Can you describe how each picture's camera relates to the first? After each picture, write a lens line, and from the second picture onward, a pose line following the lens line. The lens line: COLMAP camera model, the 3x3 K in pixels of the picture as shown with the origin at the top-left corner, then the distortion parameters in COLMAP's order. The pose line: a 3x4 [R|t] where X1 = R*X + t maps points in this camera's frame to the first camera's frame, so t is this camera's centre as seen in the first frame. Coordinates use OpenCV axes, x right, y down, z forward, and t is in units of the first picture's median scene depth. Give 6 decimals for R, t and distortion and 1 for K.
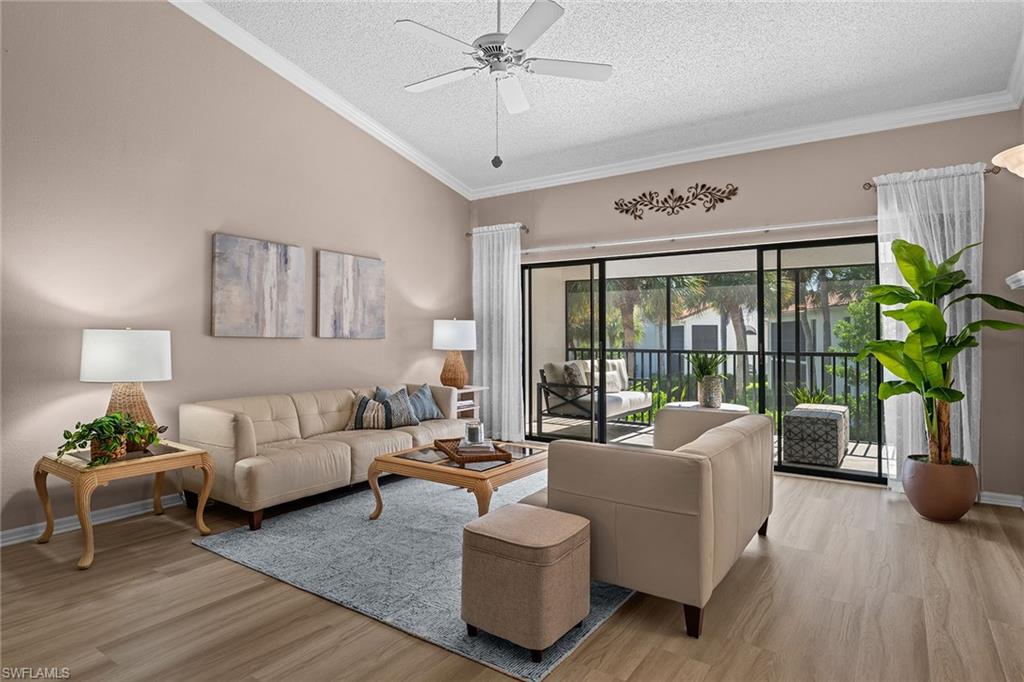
lens RADIAL K [[558.3, 0, 516.0], [0, 558.3, 338.1], [0, 0, 1]] dist [0.000550, -0.000049]
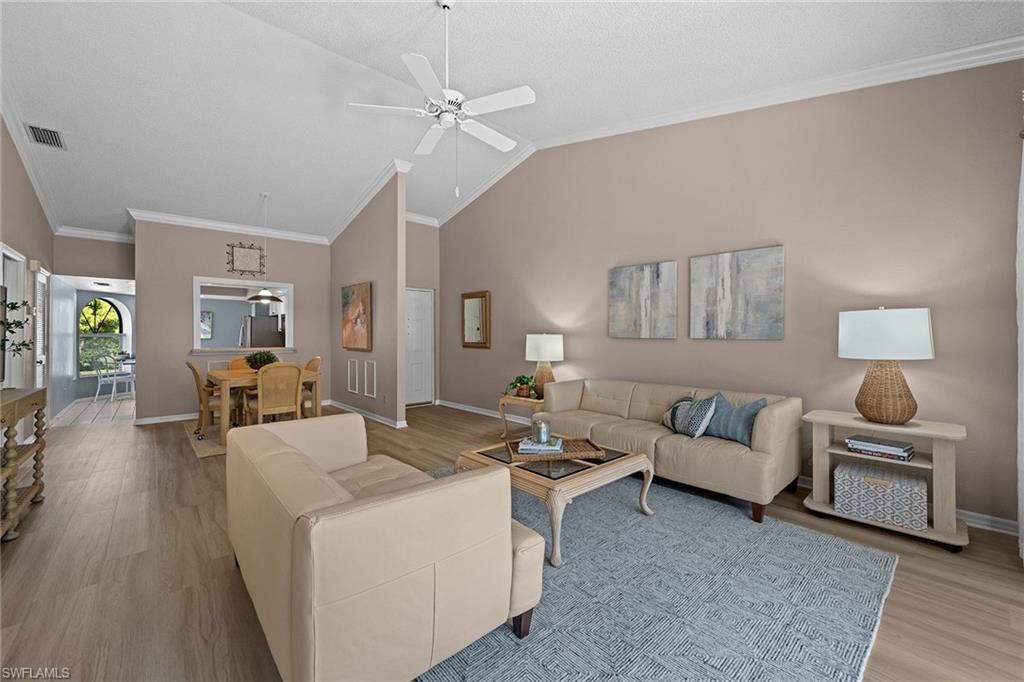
lens RADIAL K [[410.8, 0, 510.2], [0, 410.8, 332.9], [0, 0, 1]] dist [-0.000035, 0.000173]
pose [[-0.252864, -0.012133, -0.967426, 0.490759], [-0.000397, 0.999923, -0.012437, -0.001457], [0.967502, -0.002761, -0.252849, 0.827504]]
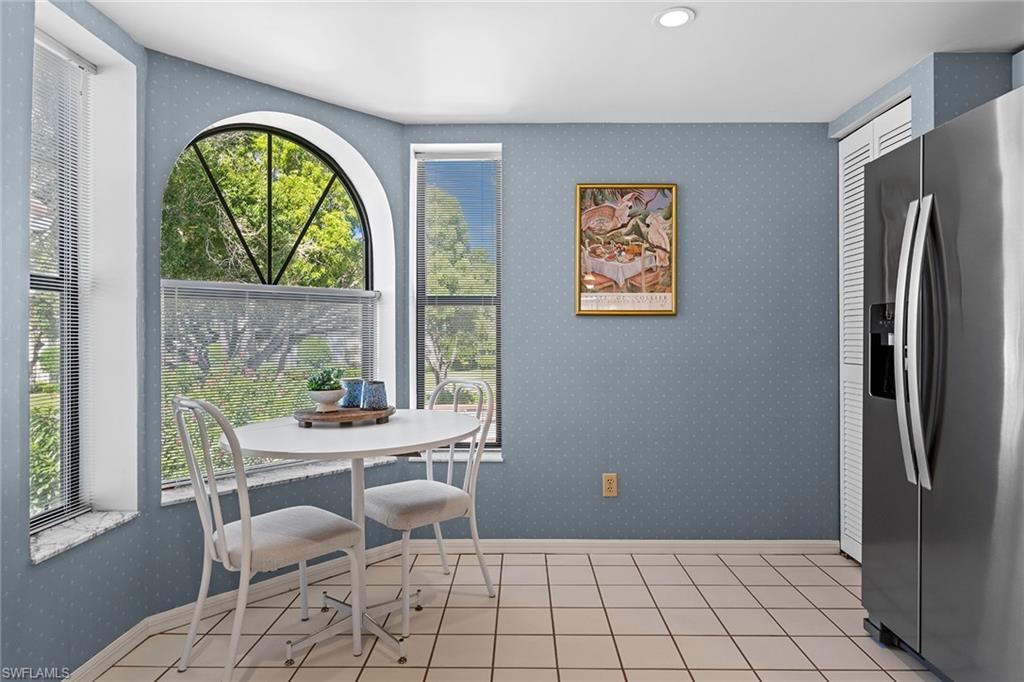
lens RADIAL K [[582.8, 0, 513.0], [0, 582.8, 330.2], [0, 0, 1]] dist [-0.002276, -0.000671]
pose [[-0.836976, -0.007464, -0.547189, -0.562023], [-0.004606, 0.999968, -0.006595, 0.023162], [0.547221, -0.002999, -0.836983, -0.609544]]
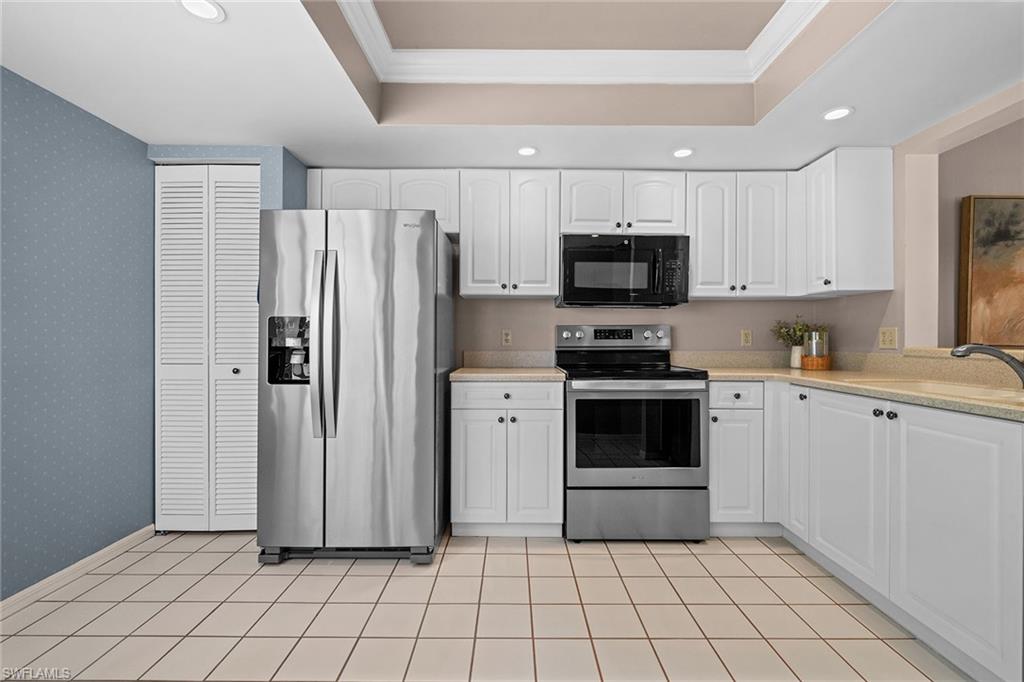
lens RADIAL K [[443.1, 0, 513.6], [0, 443.1, 336.8], [0, 0, 1]] dist [-0.000512, 0.000059]
pose [[0.562272, -0.005248, -0.826936, -0.521968], [-0.002482, 0.999965, -0.008033, 0.023154], [0.826949, 0.006569, 0.562239, -0.854305]]
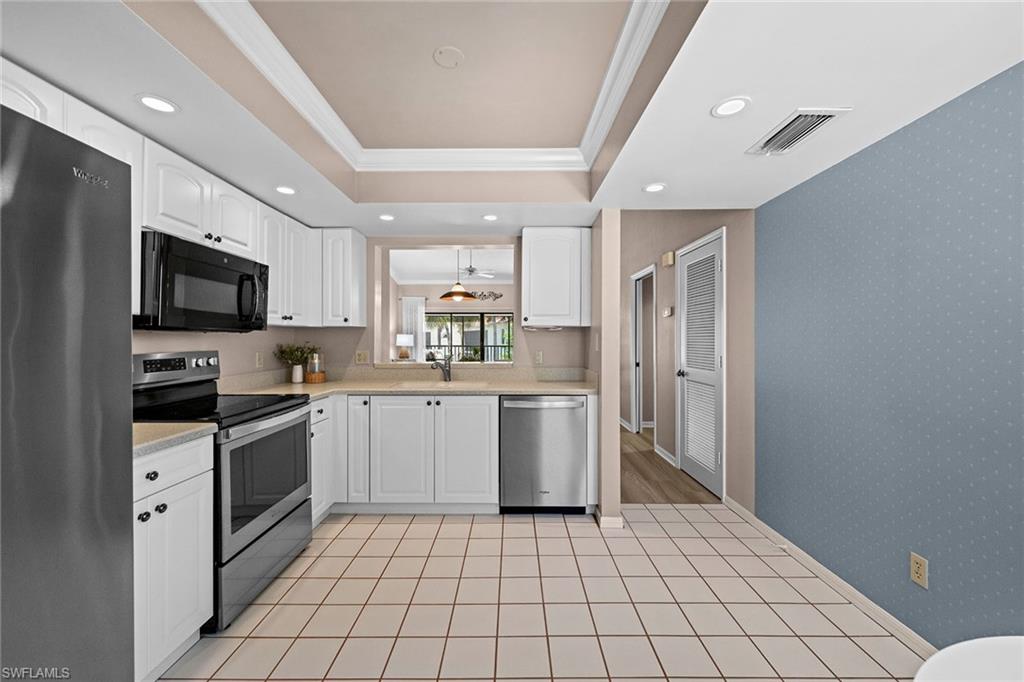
lens RADIAL K [[404.4, 0, 512.0], [0, 404.4, 341.0], [0, 0, 1]] dist [-0.000518, -0.000026]
pose [[0.828336, -0.005779, 0.560202, -0.862369], [0.003725, 0.999982, 0.004808, -0.010313], [-0.560220, -0.001896, 0.828342, -0.960065]]
